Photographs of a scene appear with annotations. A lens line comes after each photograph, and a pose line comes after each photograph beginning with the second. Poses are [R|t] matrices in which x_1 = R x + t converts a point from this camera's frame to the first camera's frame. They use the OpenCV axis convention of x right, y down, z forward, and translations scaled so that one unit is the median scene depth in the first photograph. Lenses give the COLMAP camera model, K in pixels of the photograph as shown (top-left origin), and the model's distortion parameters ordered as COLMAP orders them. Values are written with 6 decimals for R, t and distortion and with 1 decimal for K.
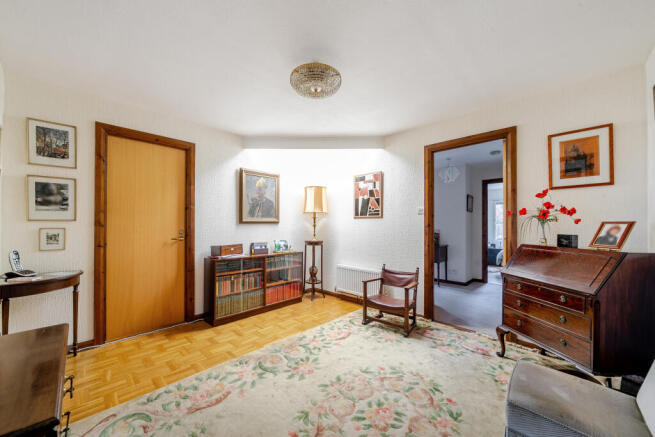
lens RADIAL K [[243.8, 0, 325.0], [0, 243.8, 220.8], [0, 0, 1]] dist [-0.006665, 0.000108]
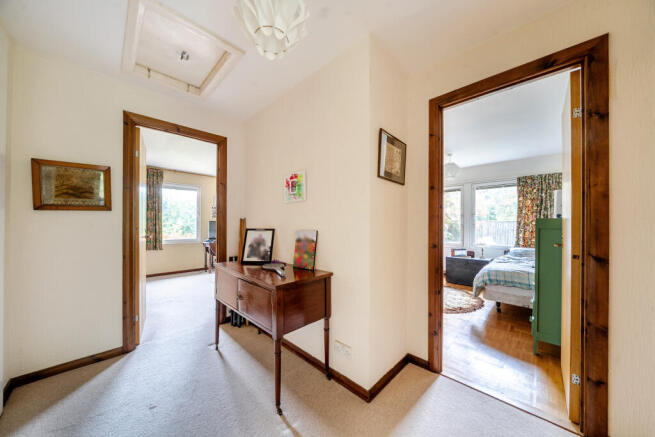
lens RADIAL K [[218.9, 0, 319.0], [0, 218.9, 229.5], [0, 0, 1]] dist [0.000943, 0.000136]
pose [[0.999737, -0.011713, -0.019710, 0.564282], [0.012084, 0.999750, 0.018788, 0.029893], [0.019485, -0.019021, 0.999629, 0.766143]]
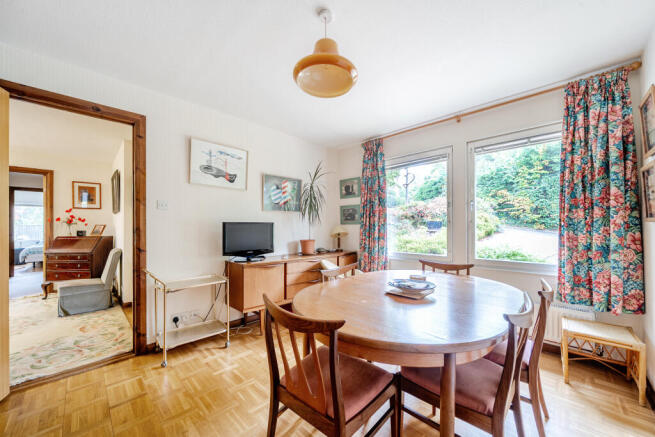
lens RADIAL K [[243.8, 0, 323.5], [0, 243.8, 223.7], [0, 0, 1]] dist [-0.006665, 0.000108]
pose [[0.006697, 0.002023, 0.999976, -1.048919], [-0.007403, 0.999971, -0.001974, -0.016494], [-0.999950, -0.007389, 0.006712, -1.073880]]
